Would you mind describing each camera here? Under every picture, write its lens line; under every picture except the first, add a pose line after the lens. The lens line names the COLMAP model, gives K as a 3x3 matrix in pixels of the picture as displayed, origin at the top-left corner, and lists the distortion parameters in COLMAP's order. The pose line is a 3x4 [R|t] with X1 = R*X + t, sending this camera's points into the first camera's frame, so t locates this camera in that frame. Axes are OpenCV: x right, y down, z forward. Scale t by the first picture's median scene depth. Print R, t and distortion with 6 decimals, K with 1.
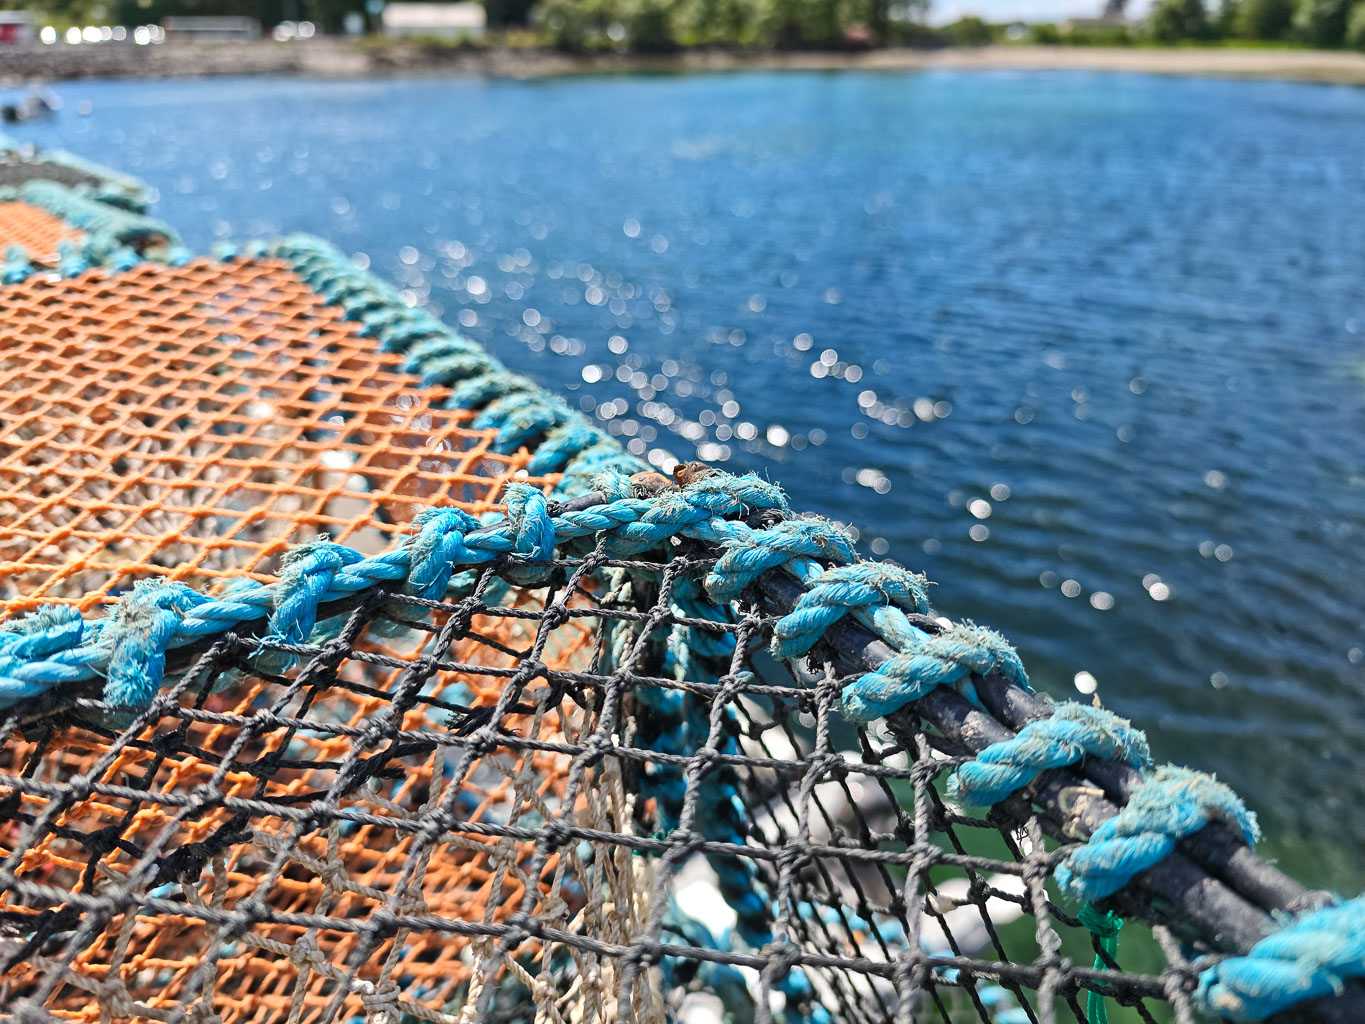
lens RADIAL K [[948.0, 0, 682.5], [0, 948.0, 512.0], [0, 0, 1]] dist [-0.076681, 0.062471]
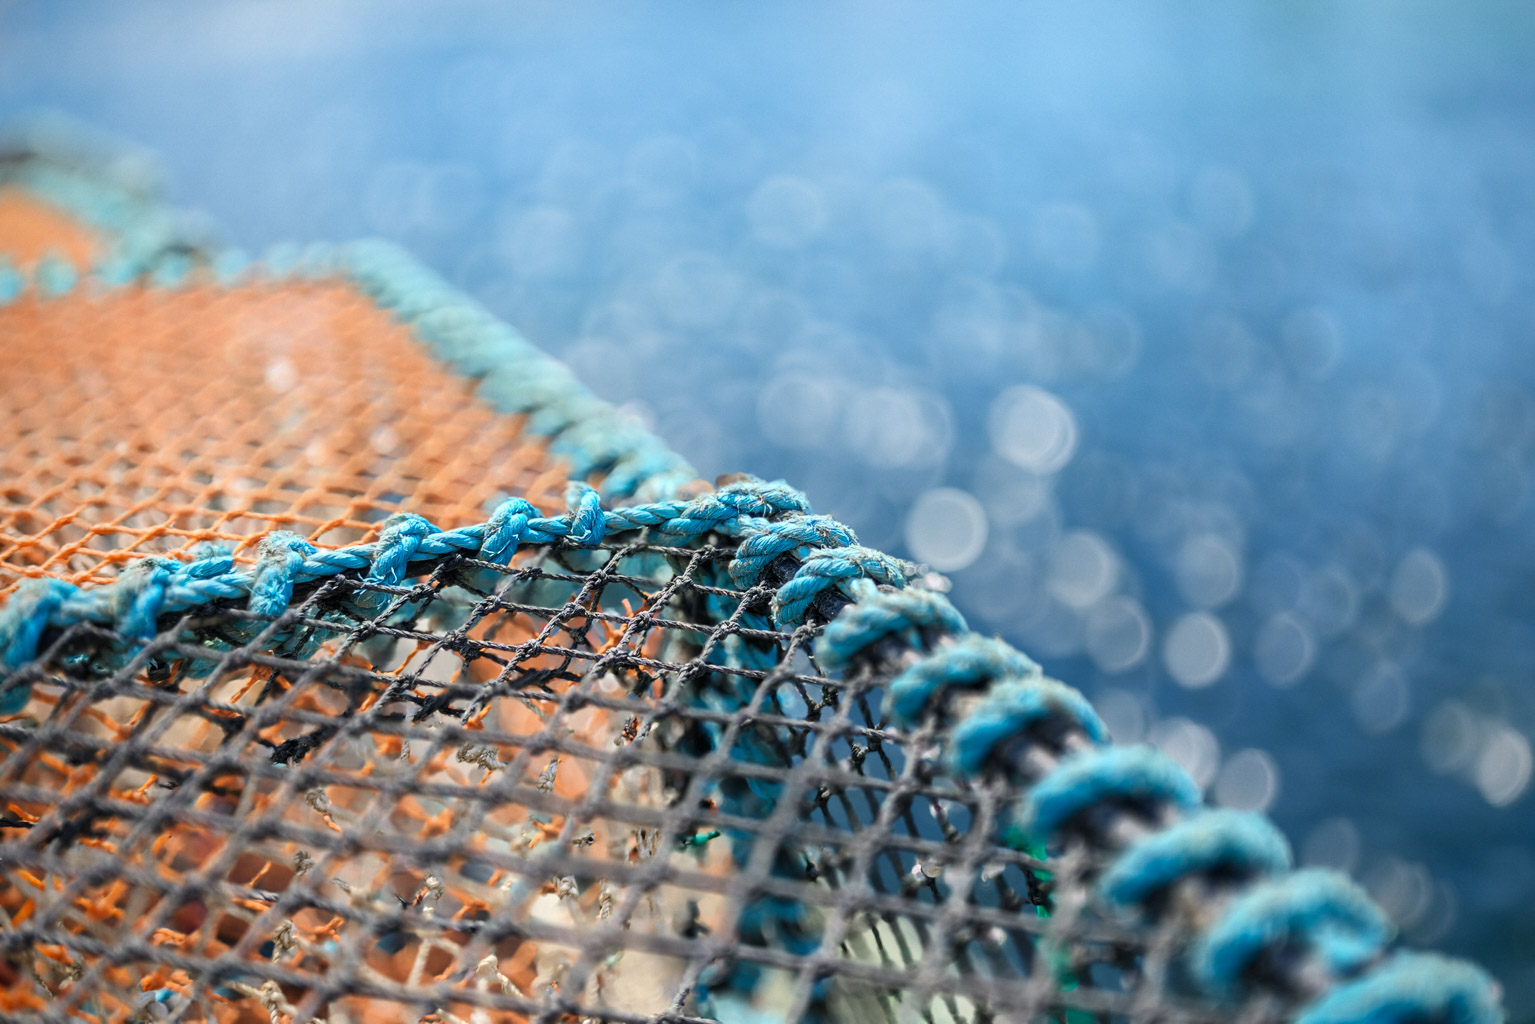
lens RADIAL K [[1606.3, 0, 767.5], [0, 1606.3, 512.0], [0, 0, 1]] dist [0.210841, -0.785373]
pose [[0.994563, 0.029604, -0.099842, 0.323989], [-0.040970, 0.992661, -0.113779, 0.278836], [0.095741, 0.117250, 0.988477, -1.177544]]
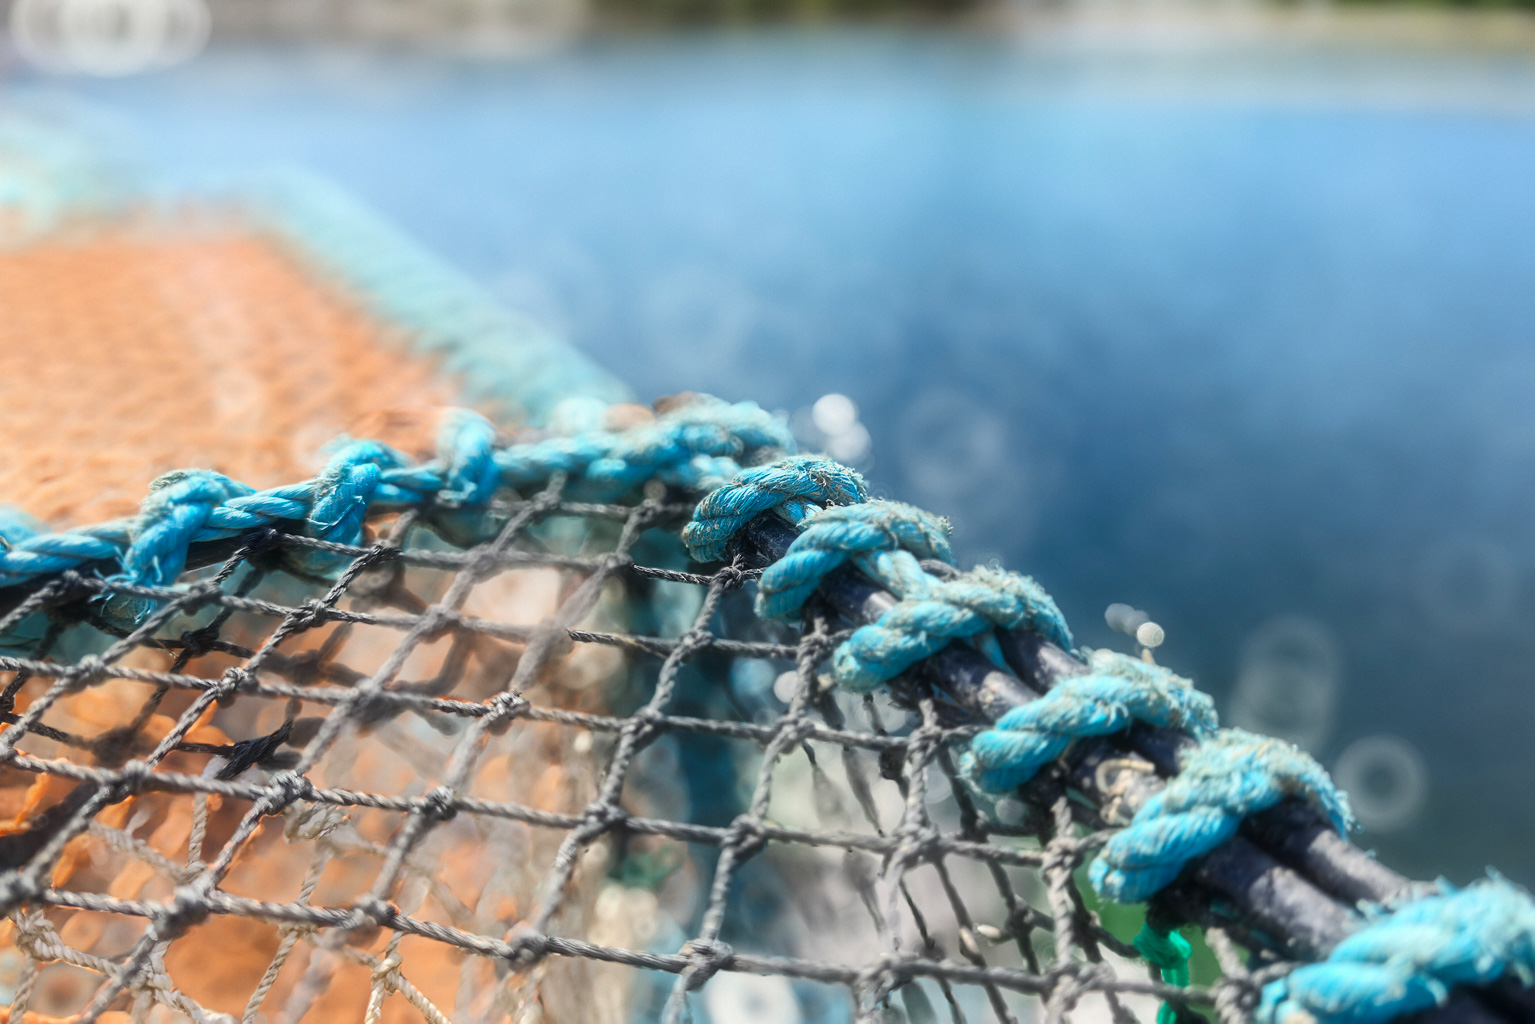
lens RADIAL K [[1080.4, 0, 767.5], [0, 1080.4, 512.0], [0, 0, 1]] dist [-0.083807, 0.063810]
pose [[0.999976, 0.006775, 0.001629, 0.114748], [-0.006693, 0.998924, -0.045900, 0.118562], [-0.001939, 0.045888, 0.998945, 0.093783]]
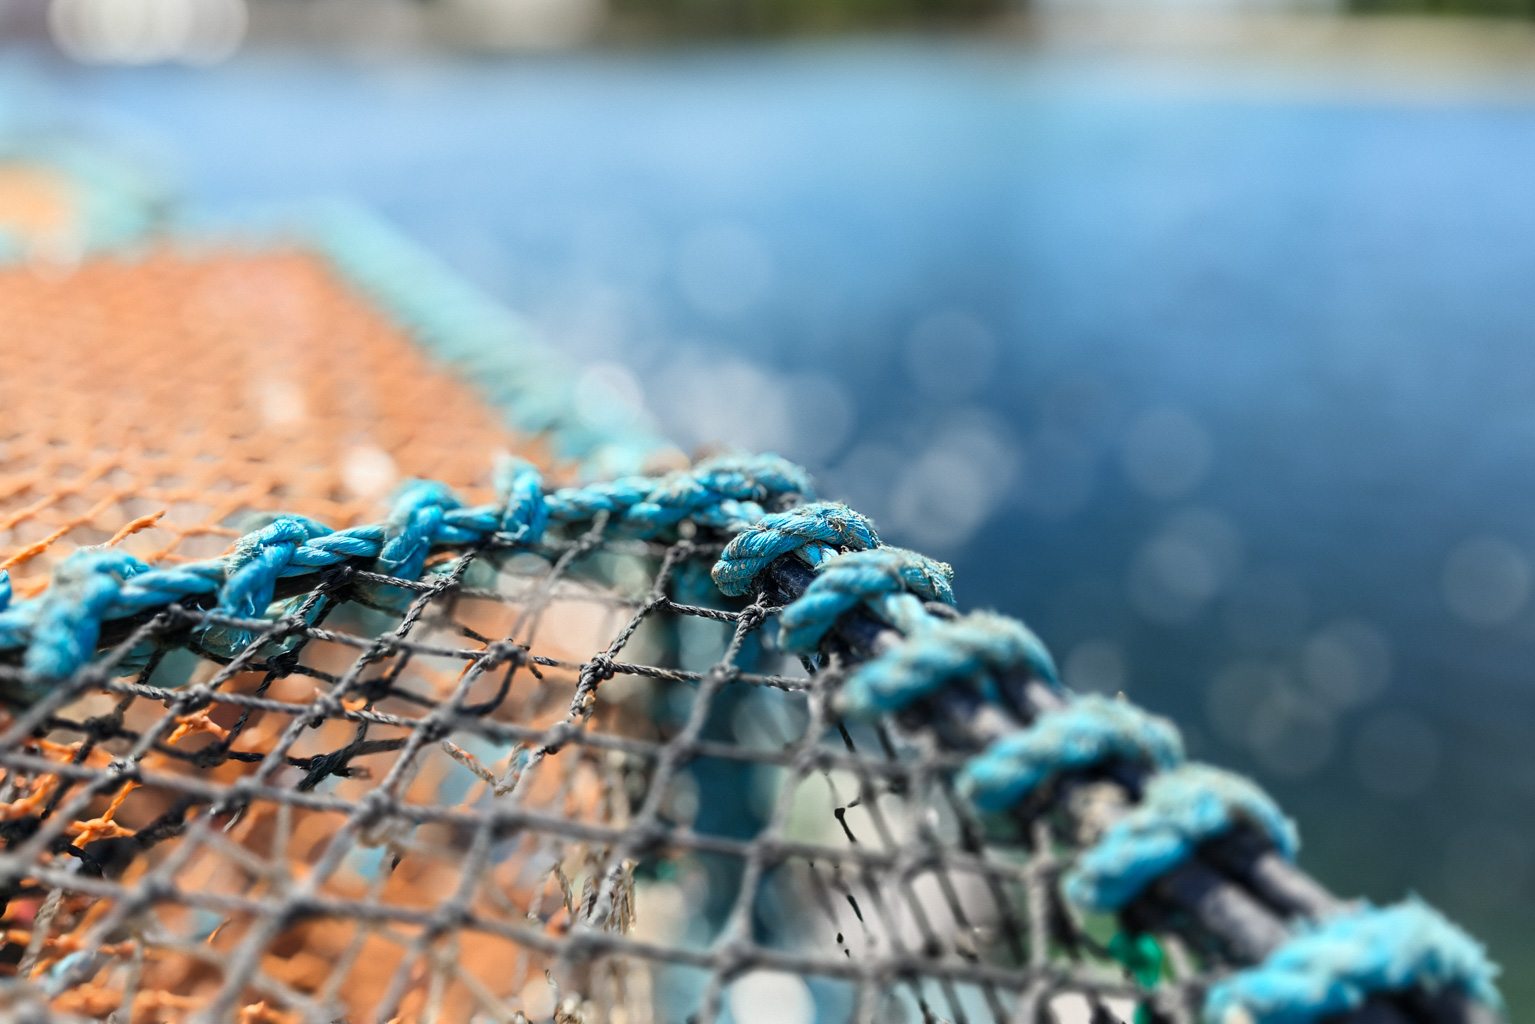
lens RADIAL K [[1068.0, 0, 767.5], [0, 1068.0, 512.0], [0, 0, 1]] dist [-0.072911, 0.055005]
pose [[0.999728, 0.018477, -0.014242, 0.108892], [-0.019040, 0.999001, -0.040436, 0.070832], [0.013480, 0.040696, 0.999081, -0.019585]]
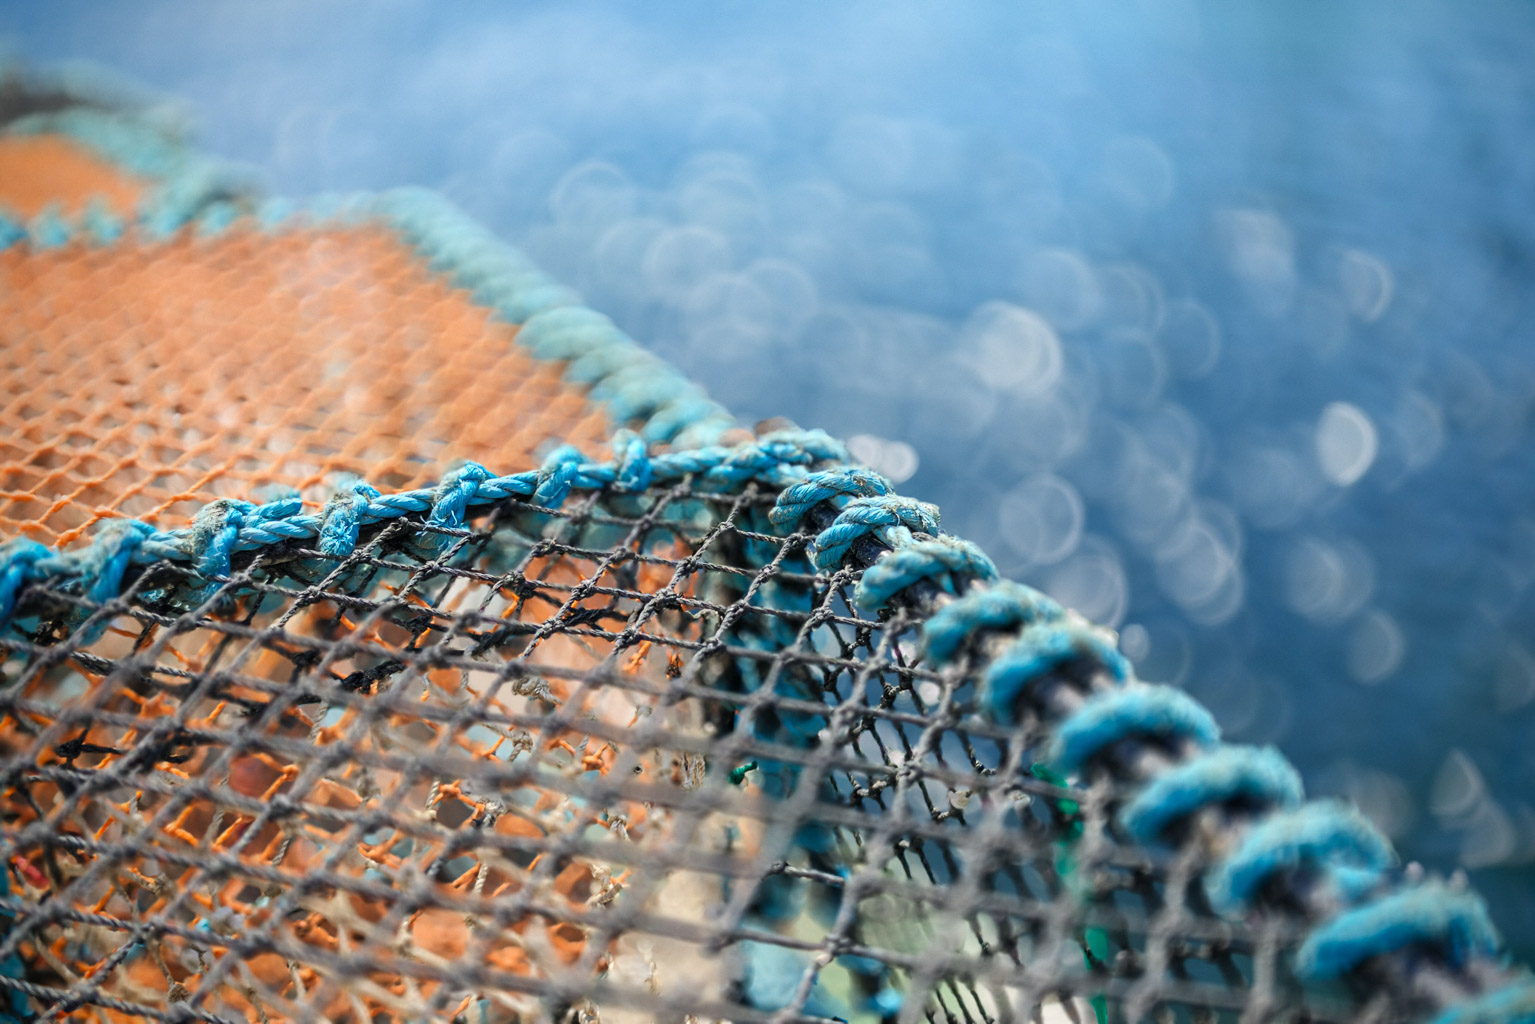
lens RADIAL K [[1606.3, 0, 767.5], [0, 1606.3, 512.0], [0, 0, 1]] dist [0.210841, -0.785373]
pose [[0.993602, 0.042366, -0.104693, 0.289831], [-0.050809, 0.995552, -0.079341, 0.286563], [0.100866, 0.084153, 0.991335, -1.295367]]
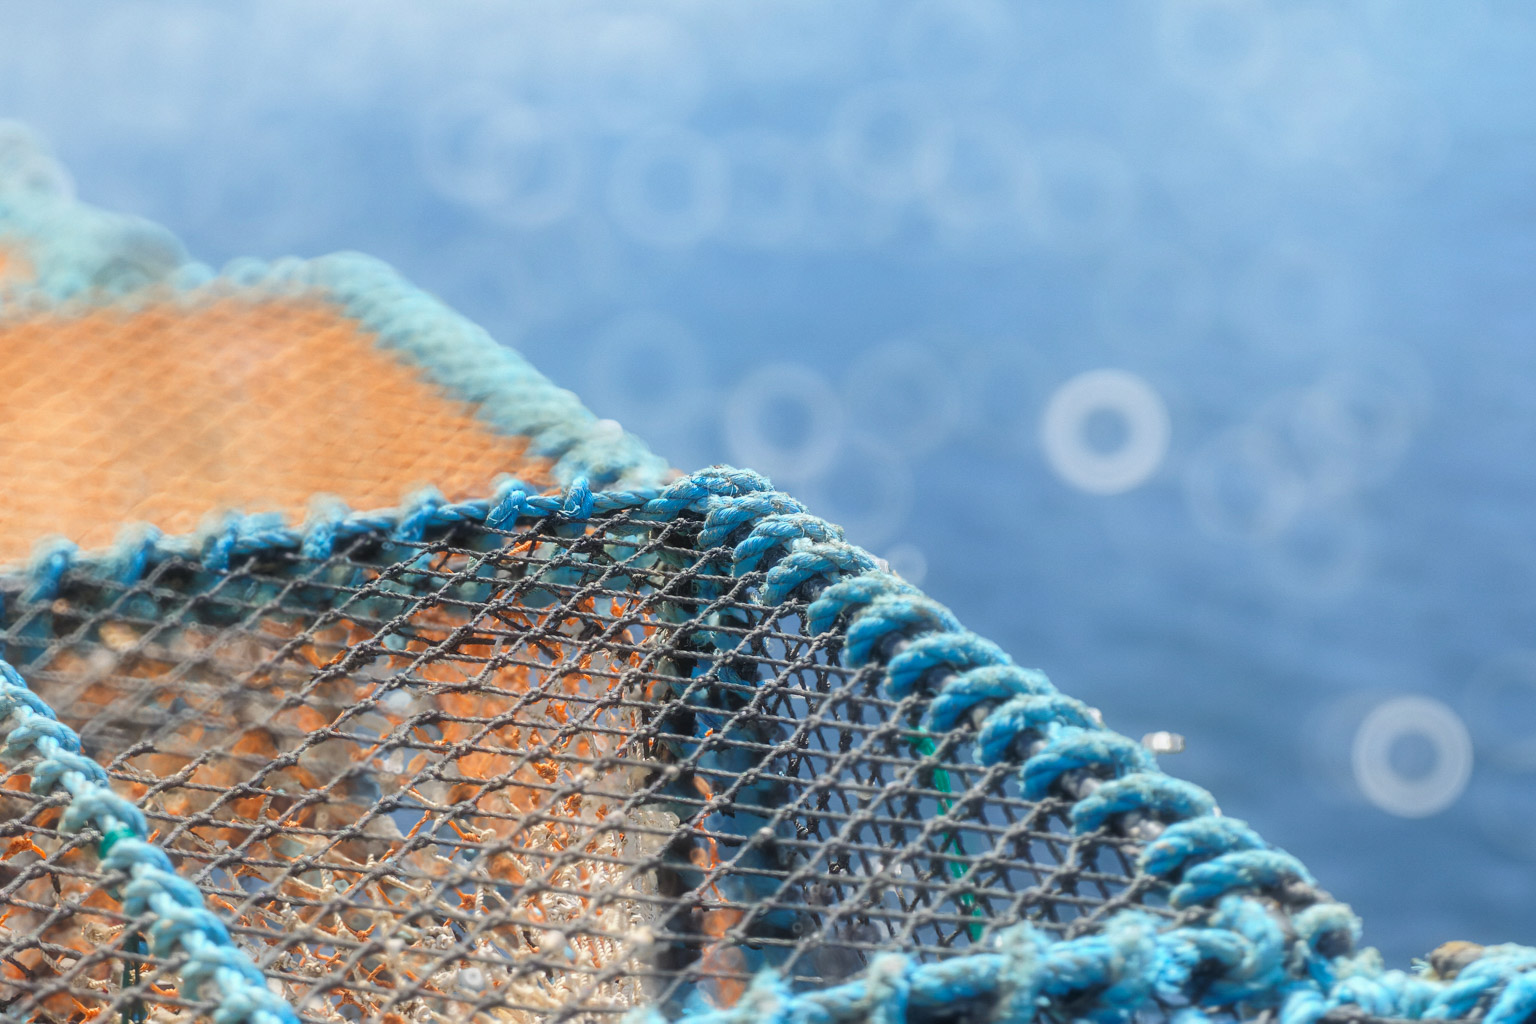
lens RADIAL K [[3808.3, 0, 768.0], [0, 3808.3, 512.0], [0, 0, 1]] dist [0.604099, 0.015482]
pose [[0.981250, 0.023968, -0.191243, 1.400560], [-0.062757, 0.977898, -0.199444, 1.347489], [0.182236, 0.207706, 0.961066, -5.091289]]
